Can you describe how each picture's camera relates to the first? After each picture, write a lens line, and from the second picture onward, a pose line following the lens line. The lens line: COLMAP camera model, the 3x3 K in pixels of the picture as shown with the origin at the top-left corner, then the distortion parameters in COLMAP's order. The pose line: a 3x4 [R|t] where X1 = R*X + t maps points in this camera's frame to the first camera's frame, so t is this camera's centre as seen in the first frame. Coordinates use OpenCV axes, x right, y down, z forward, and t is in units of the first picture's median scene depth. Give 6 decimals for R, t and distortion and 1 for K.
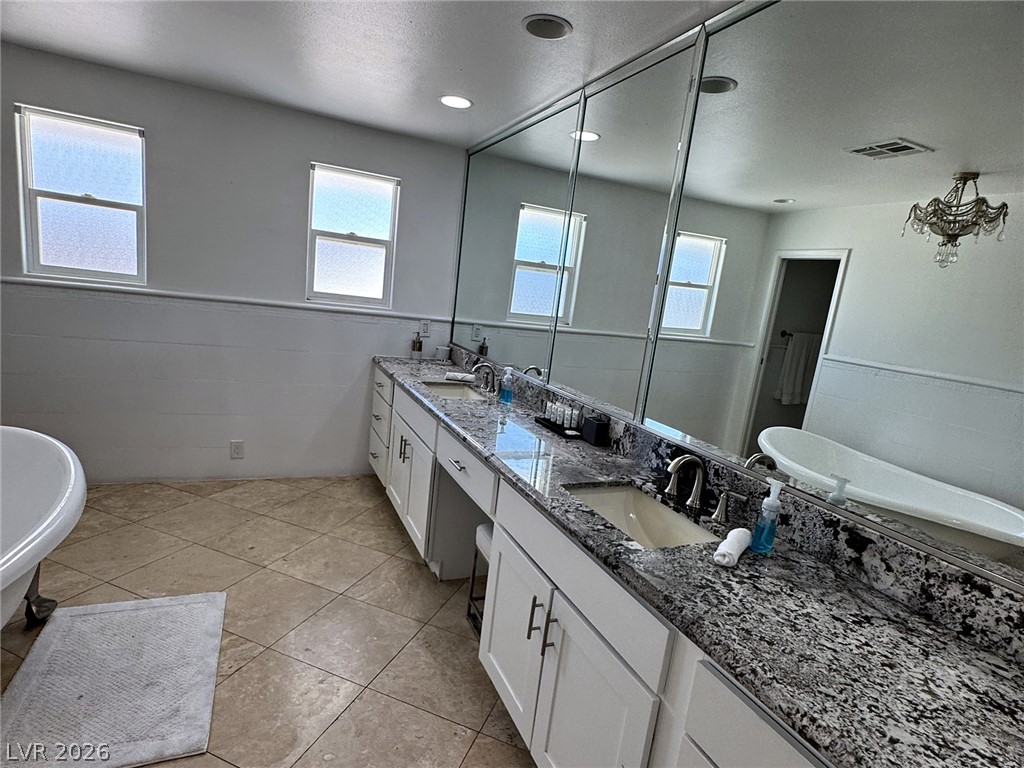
lens RADIAL K [[552.1, 0, 510.0], [0, 552.1, 391.9], [0, 0, 1]] dist [-0.007776, 0.000455]
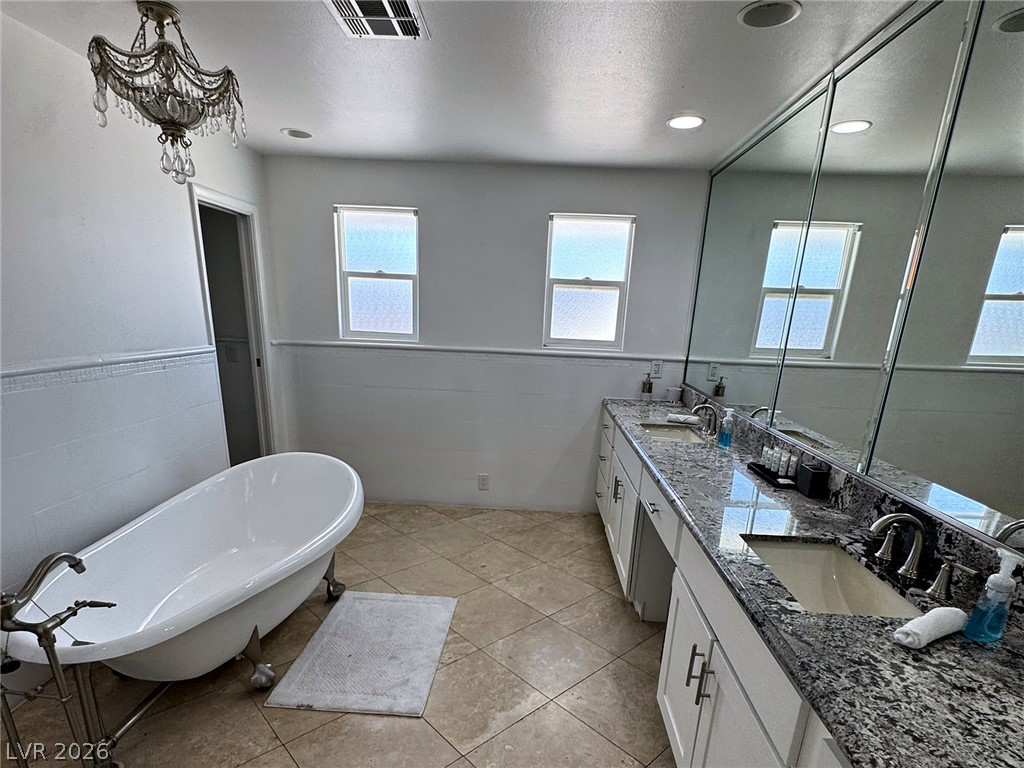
lens RADIAL K [[552.1, 0, 503.9], [0, 552.1, 473.8], [0, 0, 1]] dist [-0.007776, 0.000455]
pose [[0.885970, 0.048751, -0.461173, 0.106736], [-0.016735, 0.997172, 0.073262, 0.003606], [0.463441, -0.057190, 0.884280, 0.002926]]
